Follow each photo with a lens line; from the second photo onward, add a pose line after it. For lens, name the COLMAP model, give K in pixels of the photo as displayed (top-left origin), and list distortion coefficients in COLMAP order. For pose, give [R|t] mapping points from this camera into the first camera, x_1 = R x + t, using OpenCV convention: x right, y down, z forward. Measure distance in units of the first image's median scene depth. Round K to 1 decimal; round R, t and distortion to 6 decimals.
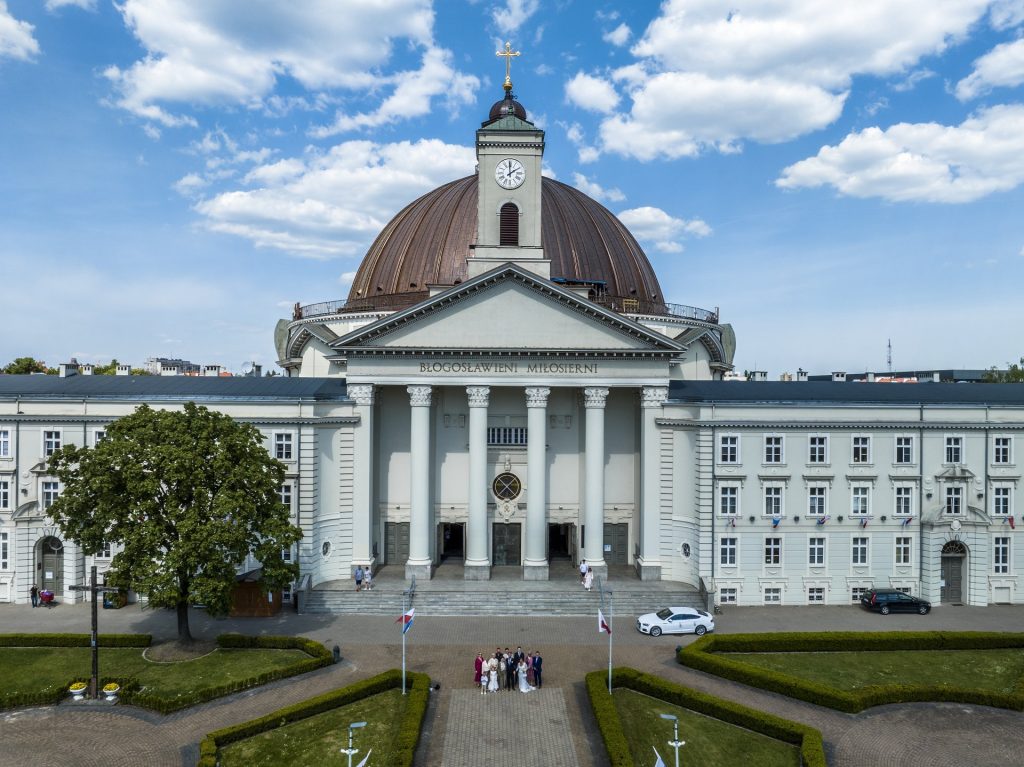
lens RADIAL K [[716.1, 0, 512.0], [0, 716.1, 383.5], [0, 0, 1]] dist [-0.039995, 0.002495]
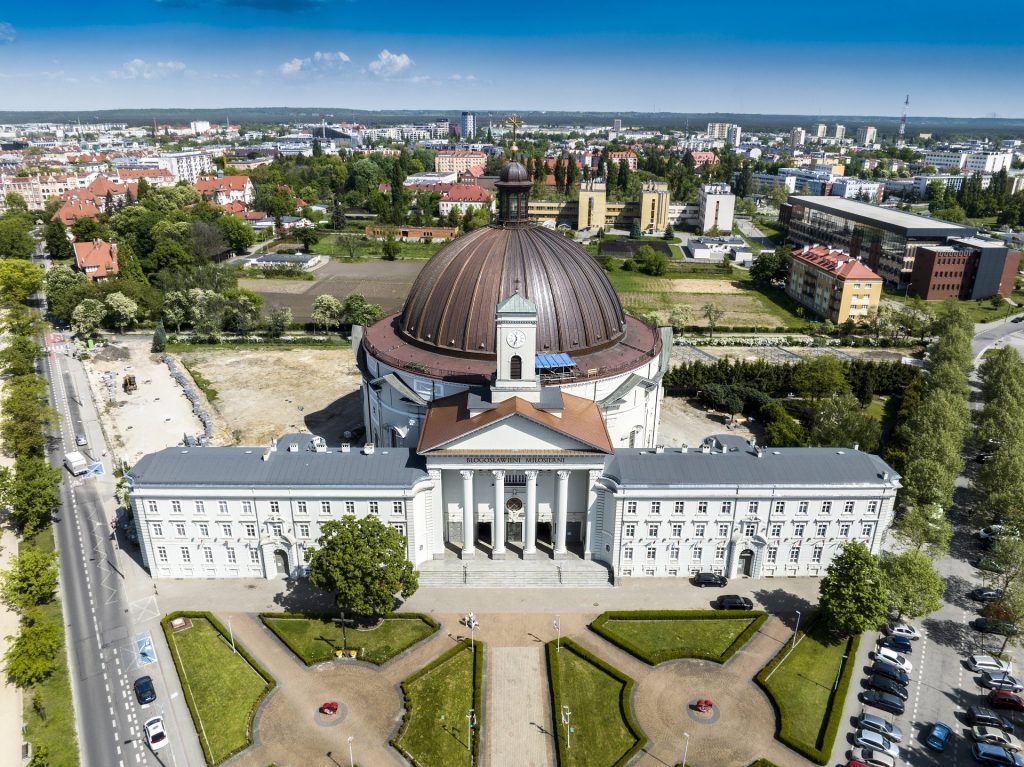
lens RADIAL K [[716.1, 0, 512.0], [0, 716.1, 383.5], [0, 0, 1]] dist [-0.039995, 0.002495]
pose [[0.999982, 0.000859, -0.005854, -0.003820], [0.001324, 0.931833, 0.362886, -0.900391], [0.005767, -0.362887, 0.931815, -0.647630]]
